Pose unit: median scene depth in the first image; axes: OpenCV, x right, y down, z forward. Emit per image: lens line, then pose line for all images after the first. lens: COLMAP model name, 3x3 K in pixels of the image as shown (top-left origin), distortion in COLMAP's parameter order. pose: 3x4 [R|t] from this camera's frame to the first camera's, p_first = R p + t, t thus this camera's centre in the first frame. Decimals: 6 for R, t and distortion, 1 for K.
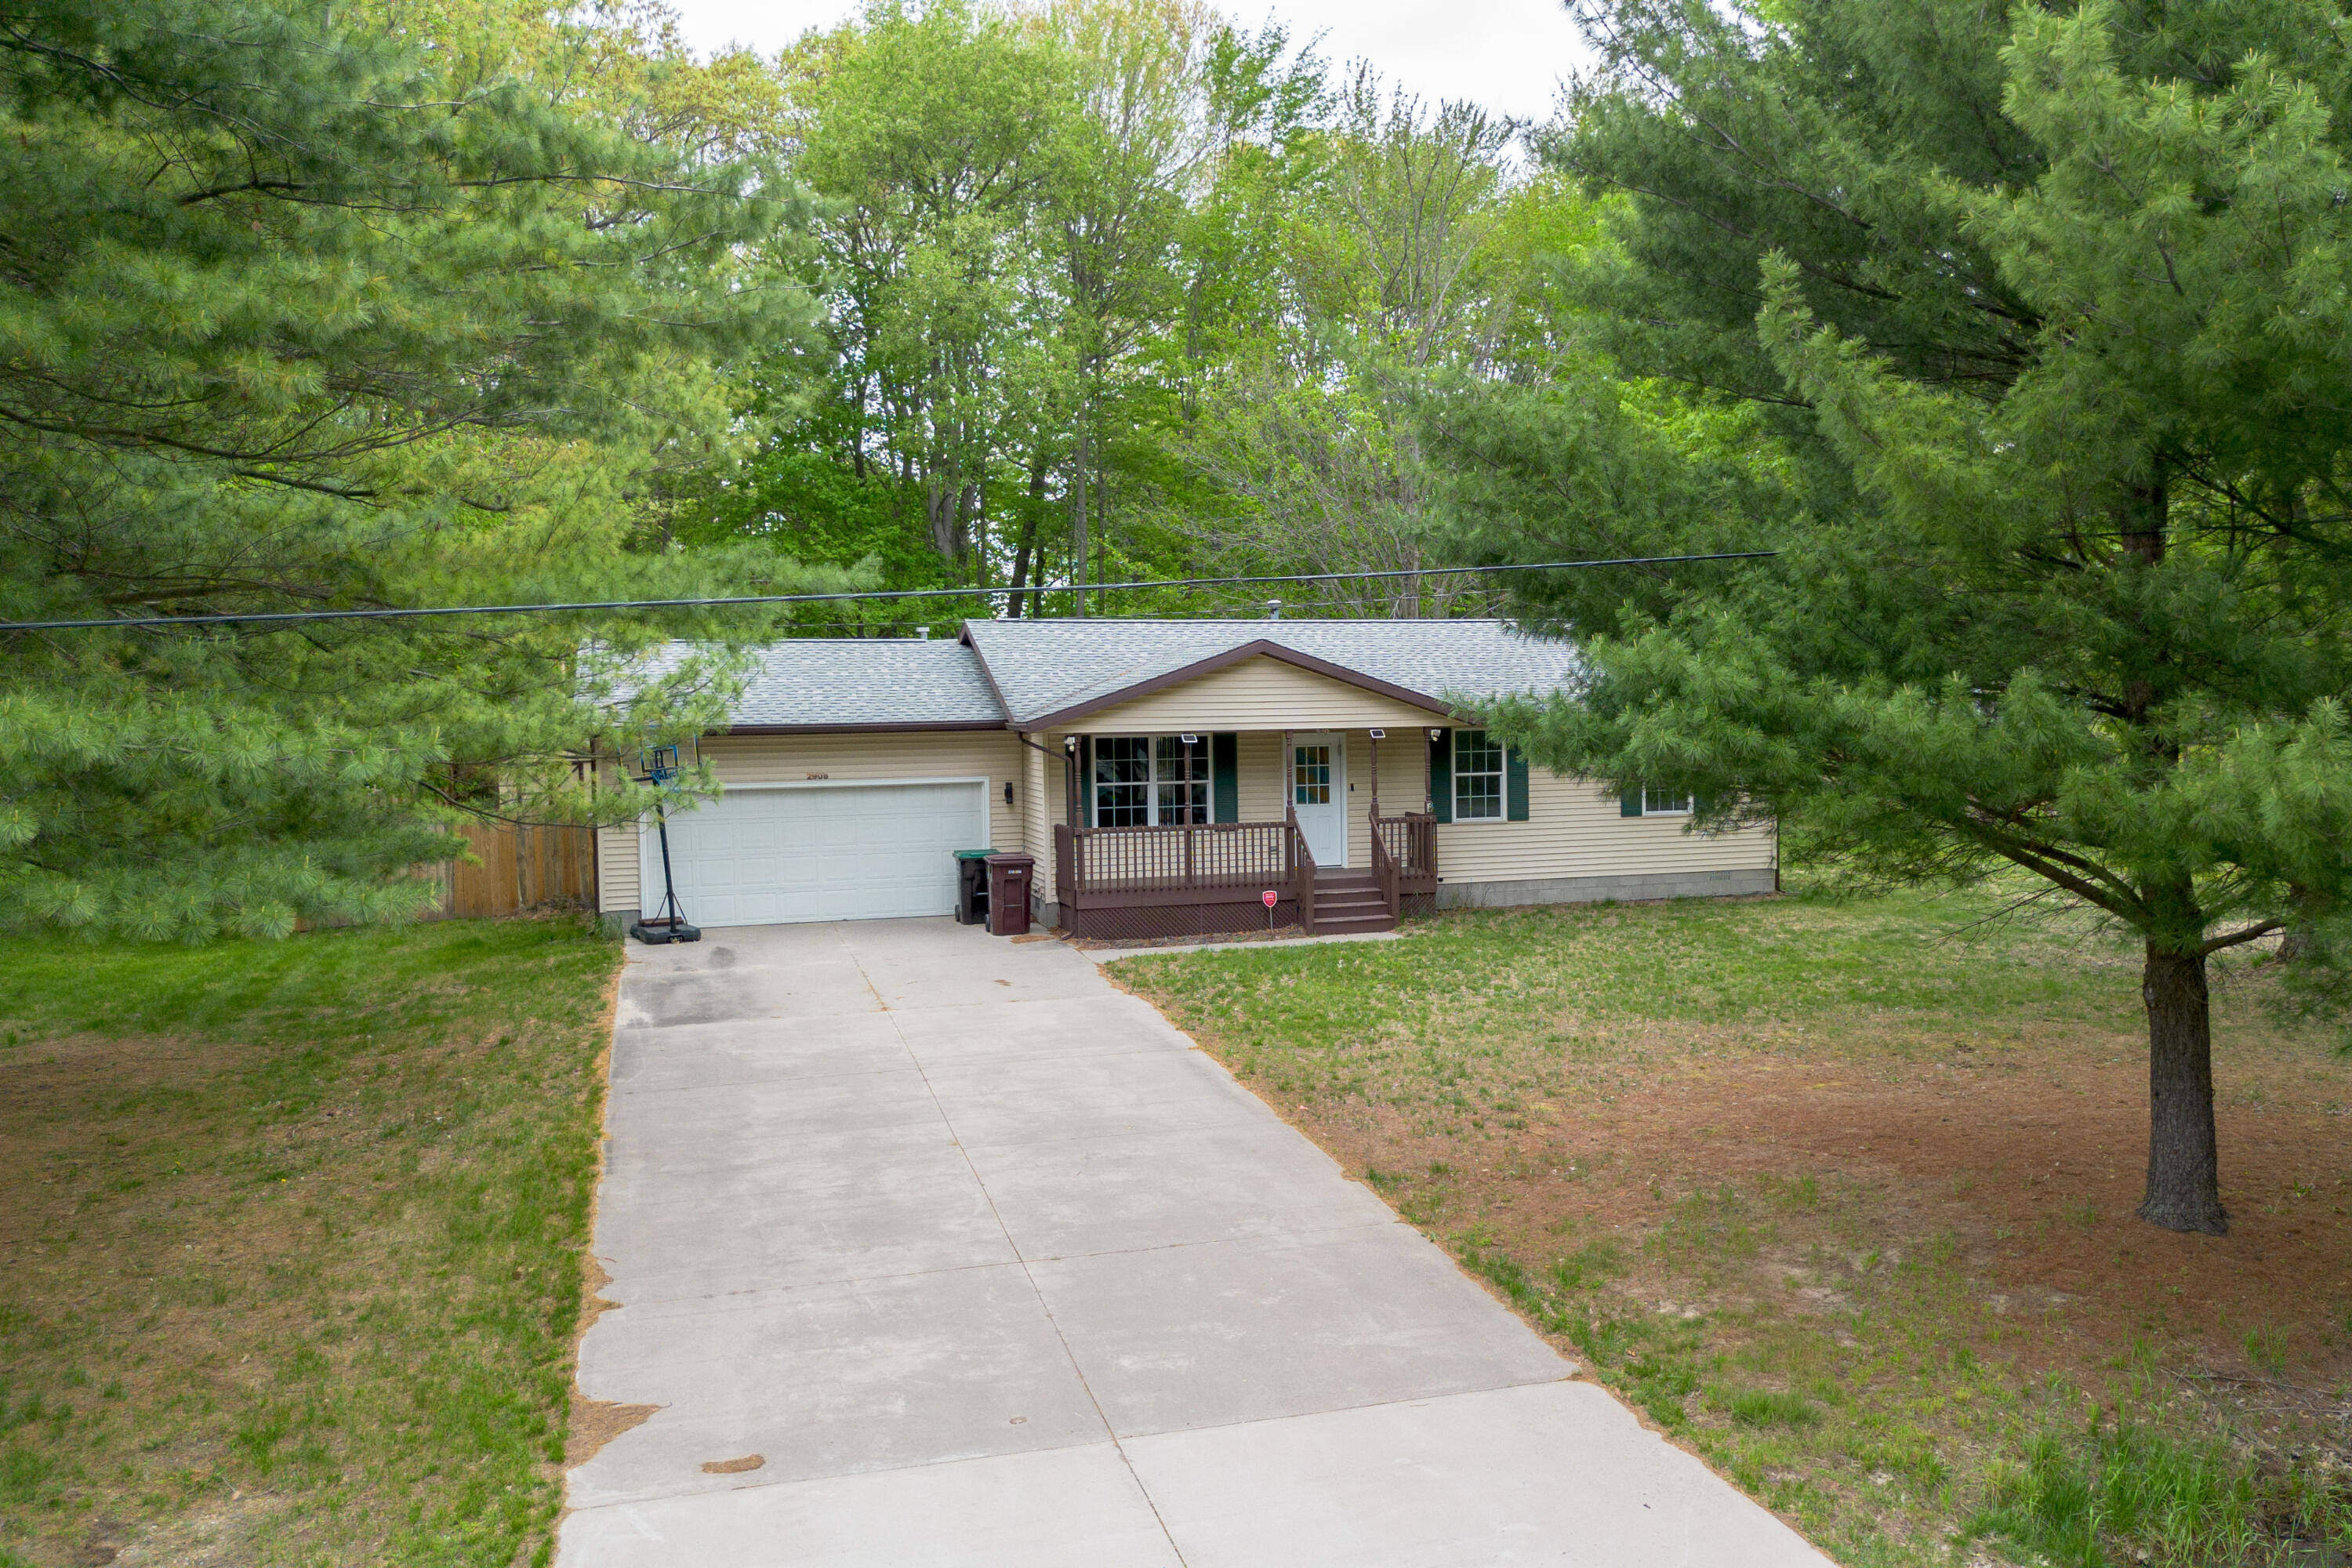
lens RADIAL K [[1970.1, 0, 1373.7], [0, 1970.1, 730.7], [0, 0, 1]] dist [0.045772, -0.023075]
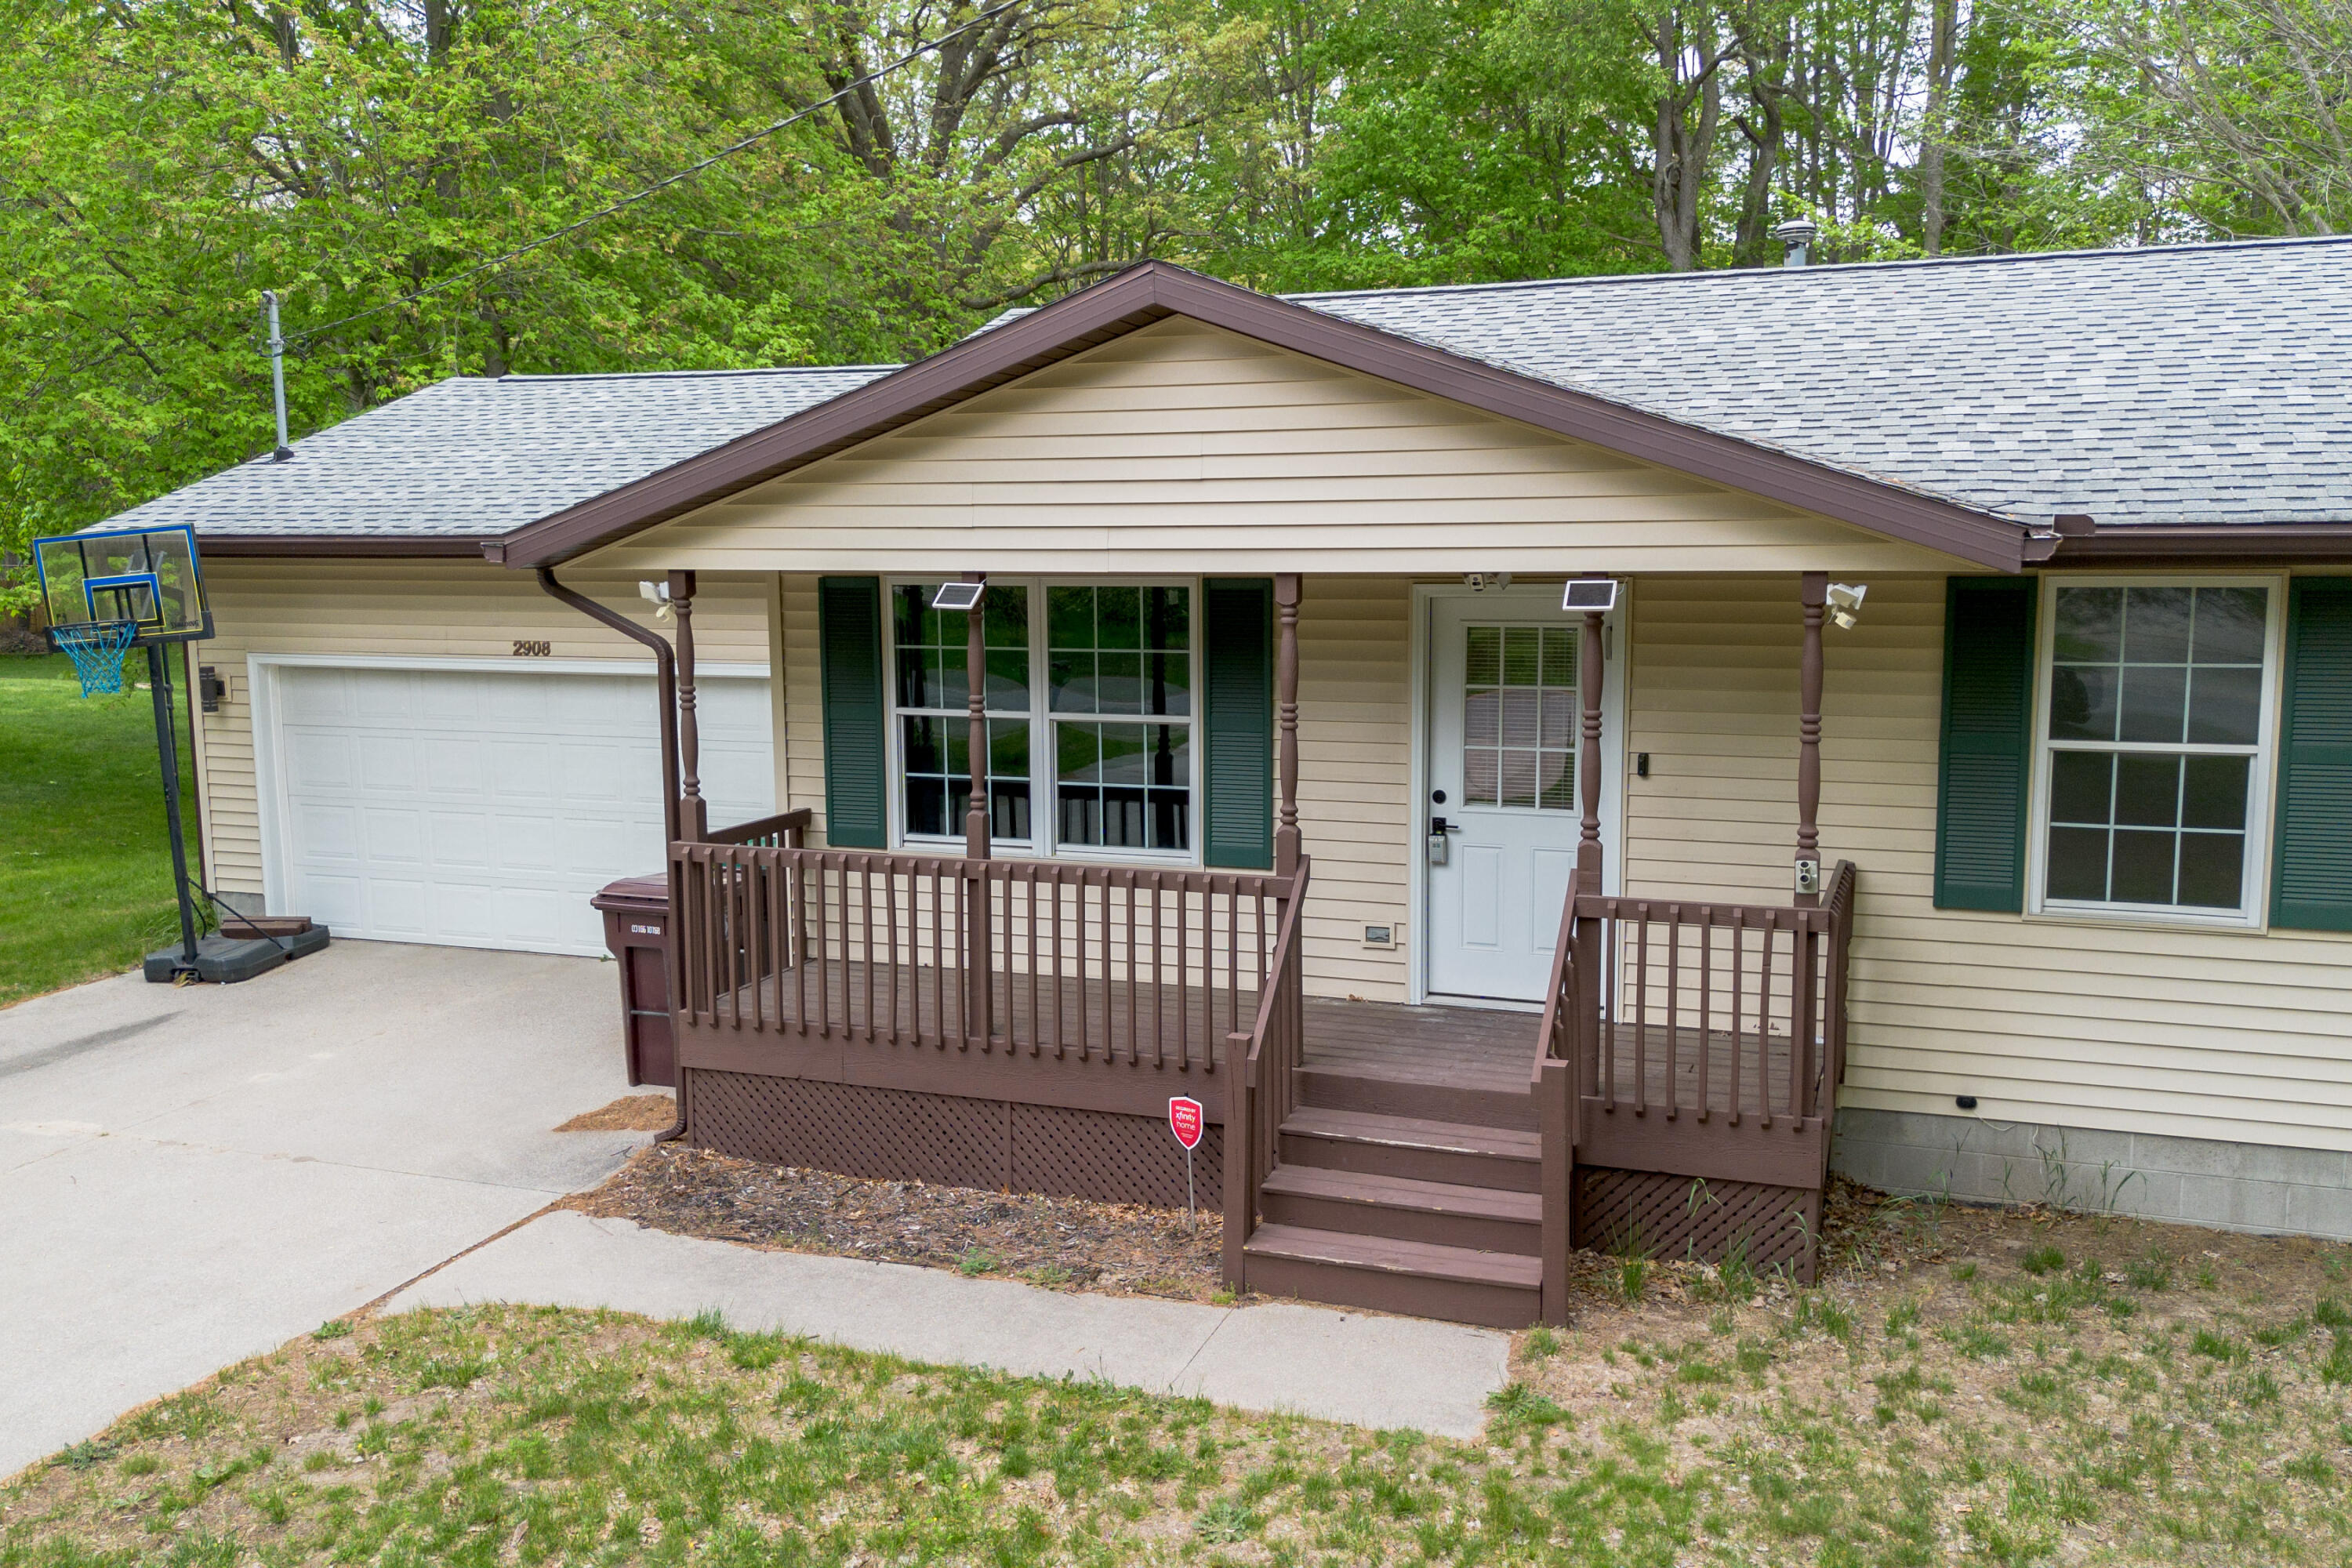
lens RADIAL K [[1970.1, 0, 1171.5], [0, 1970.1, 782.3], [0, 0, 1]] dist [0.045772, -0.023075]
pose [[0.762361, 0.092440, -0.640516, 0.136701], [-0.012251, 0.991630, 0.128532, -0.007355], [0.647036, -0.090140, 0.757112, 0.760762]]
